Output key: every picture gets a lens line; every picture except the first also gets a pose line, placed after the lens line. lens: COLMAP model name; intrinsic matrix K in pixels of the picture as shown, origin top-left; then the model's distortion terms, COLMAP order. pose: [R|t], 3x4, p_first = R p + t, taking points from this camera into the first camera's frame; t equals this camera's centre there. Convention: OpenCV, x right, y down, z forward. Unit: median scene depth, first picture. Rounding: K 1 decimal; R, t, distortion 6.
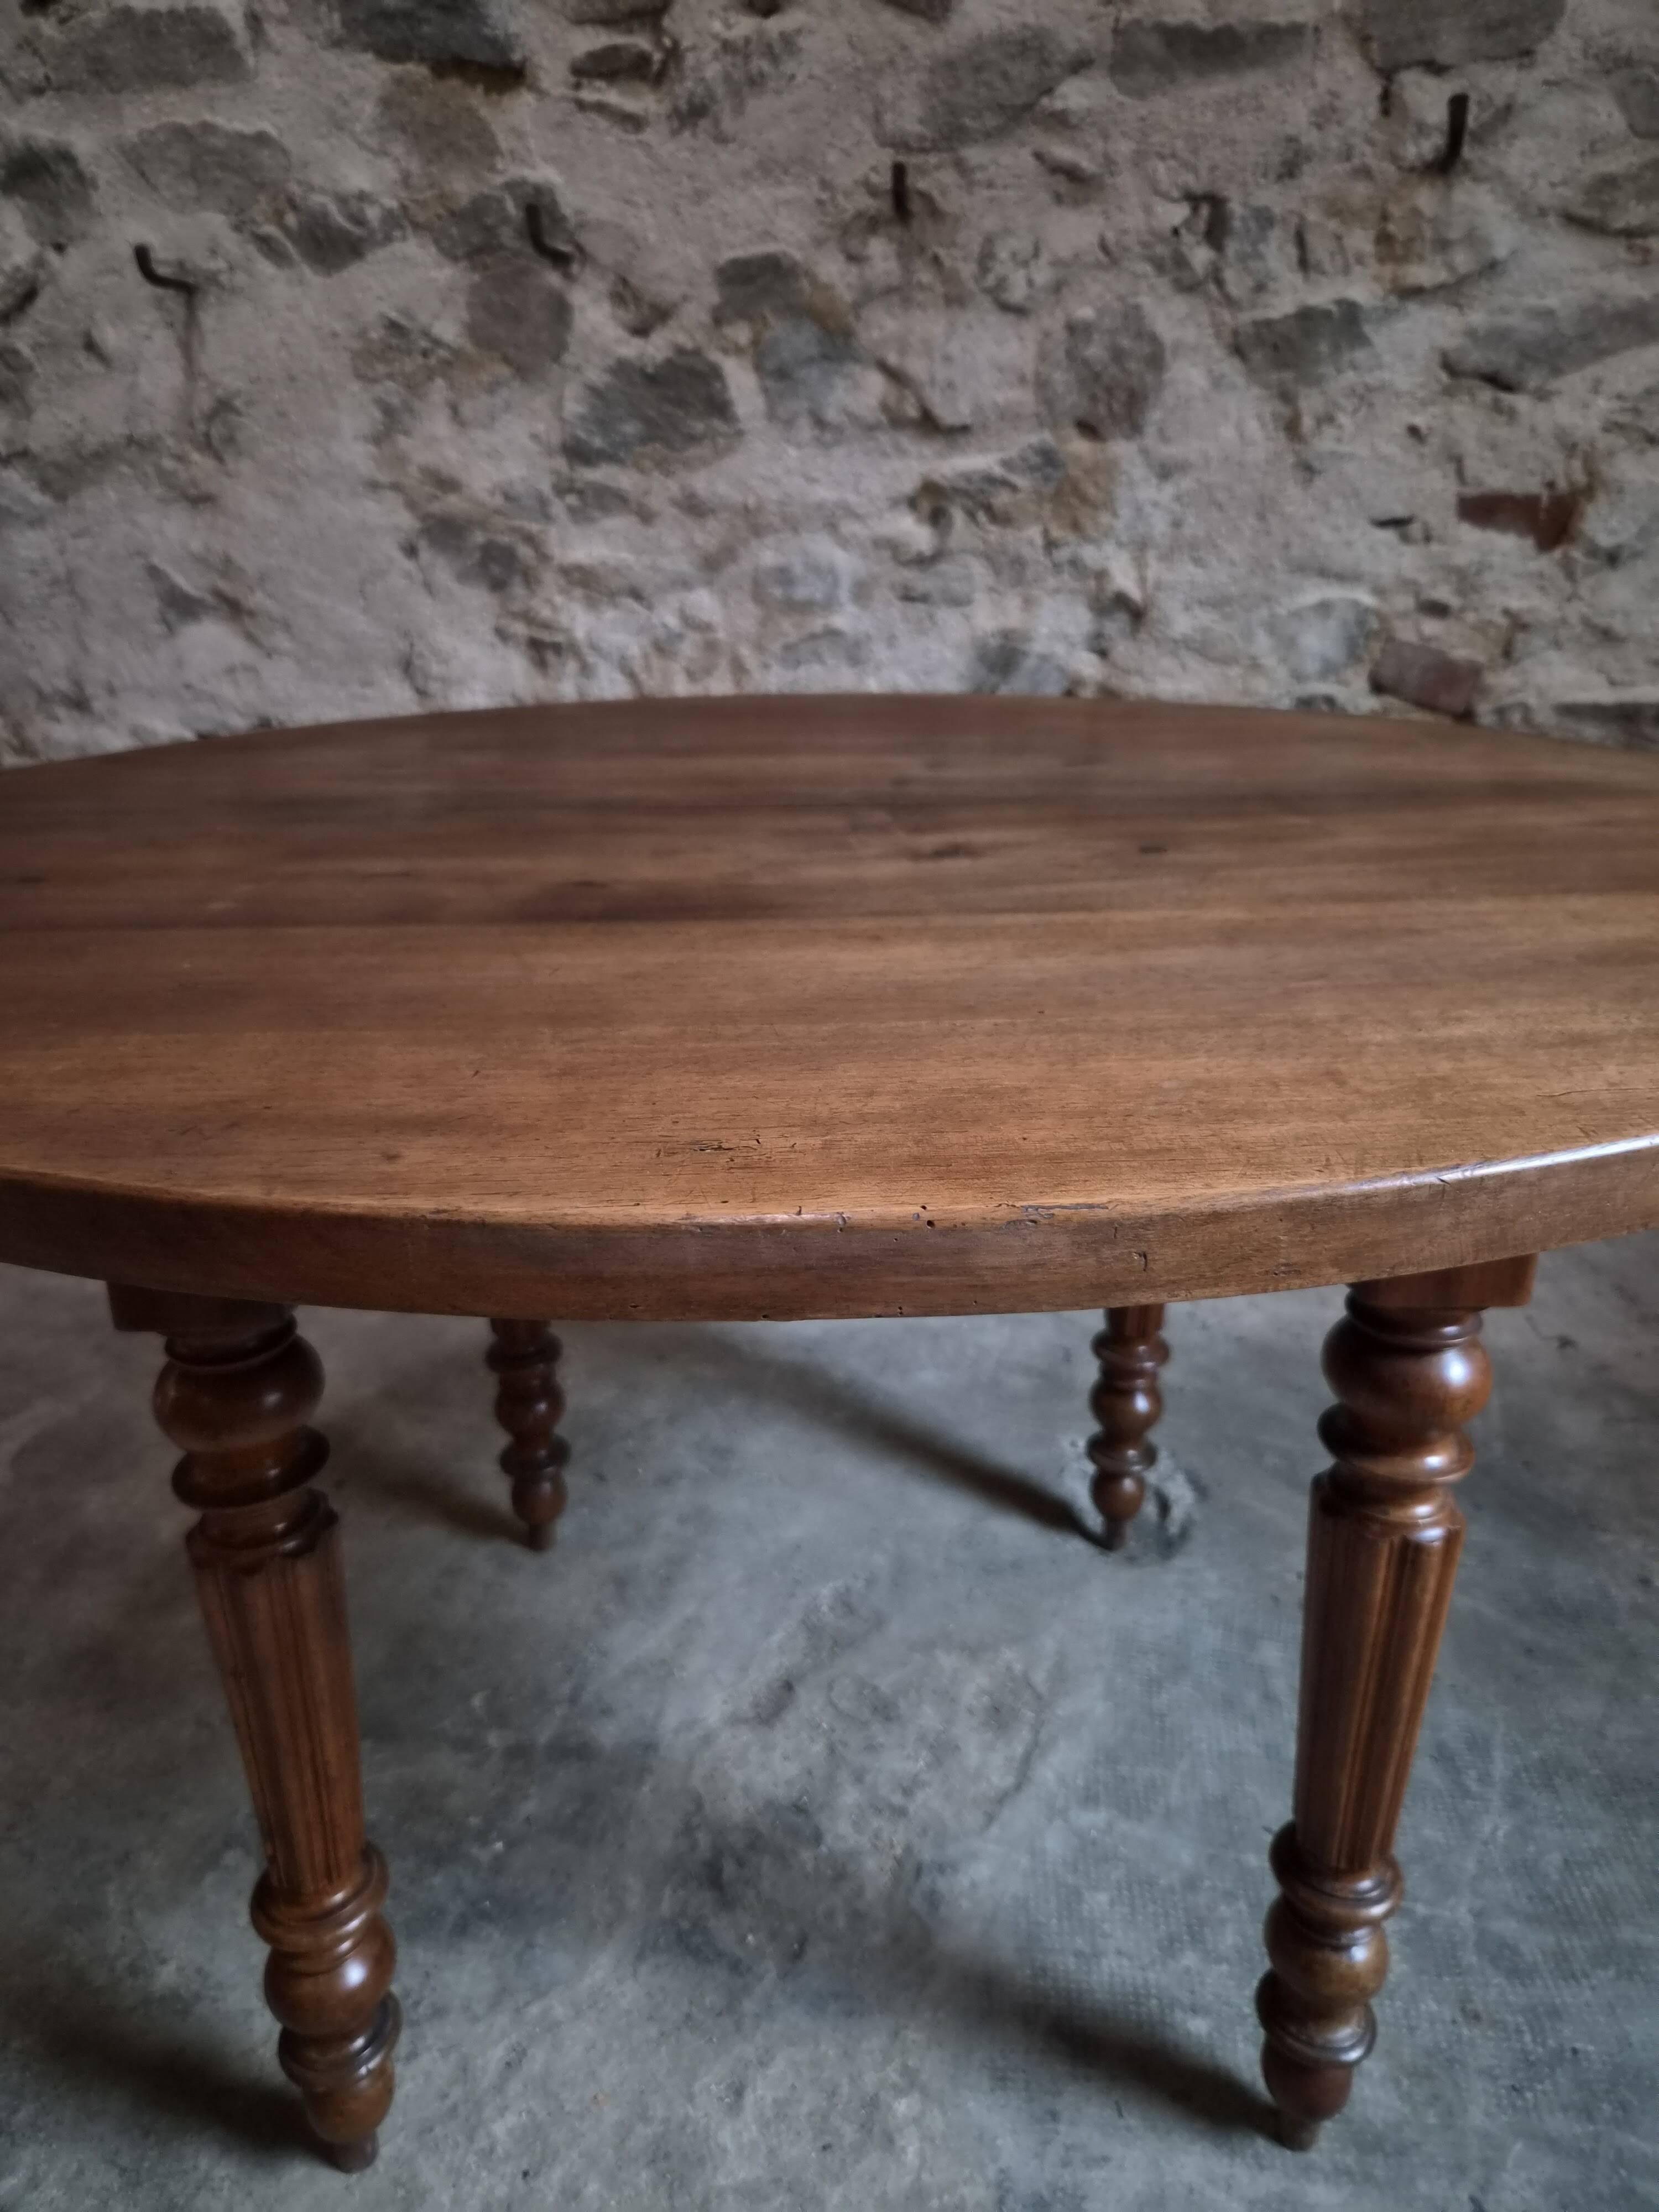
lens RADIAL K [[1495.0, 0, 837.9], [0, 1495.0, 1113.5], [0, 0, 1]] dist [0.059497, -0.047996]
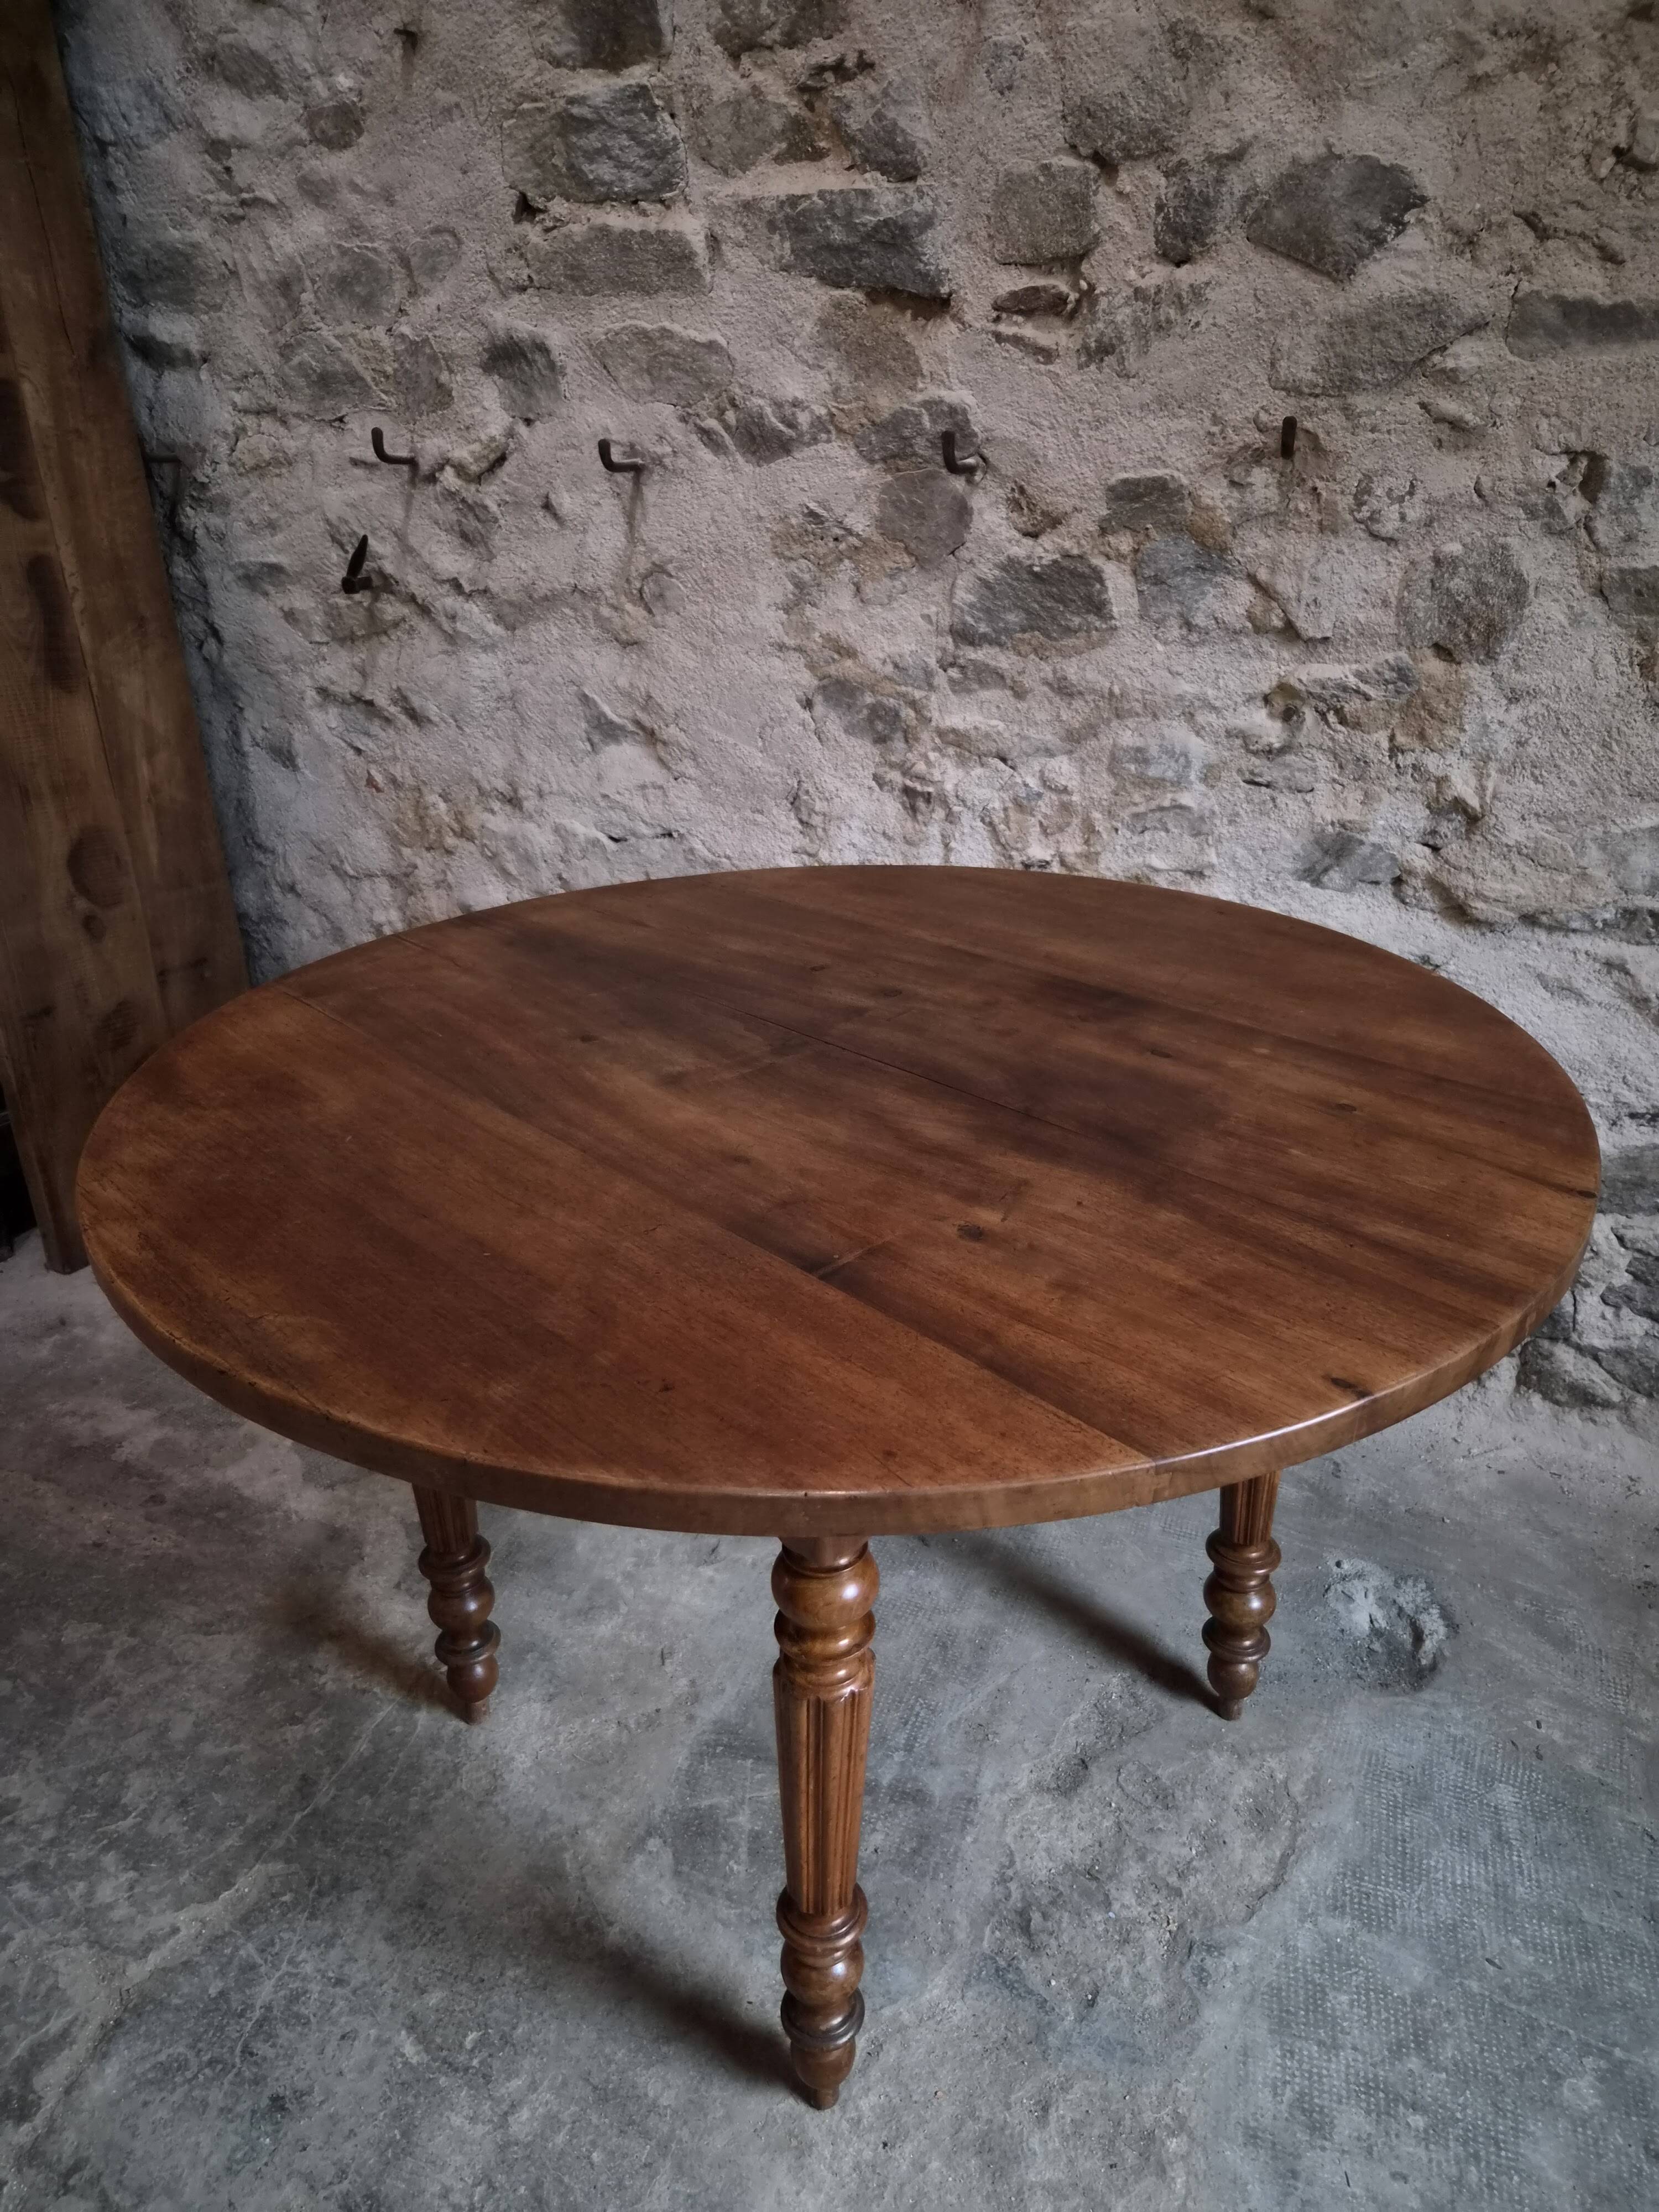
lens RADIAL K [[1495.0, 0, 851.2], [0, 1495.0, 1128.5], [0, 0, 1]] dist [0.059497, -0.047996]
pose [[0.985201, 0.083724, -0.149565, -0.063199], [-0.072722, 0.994330, 0.077584, -0.170014], [0.155213, -0.065559, 0.985703, -0.156530]]
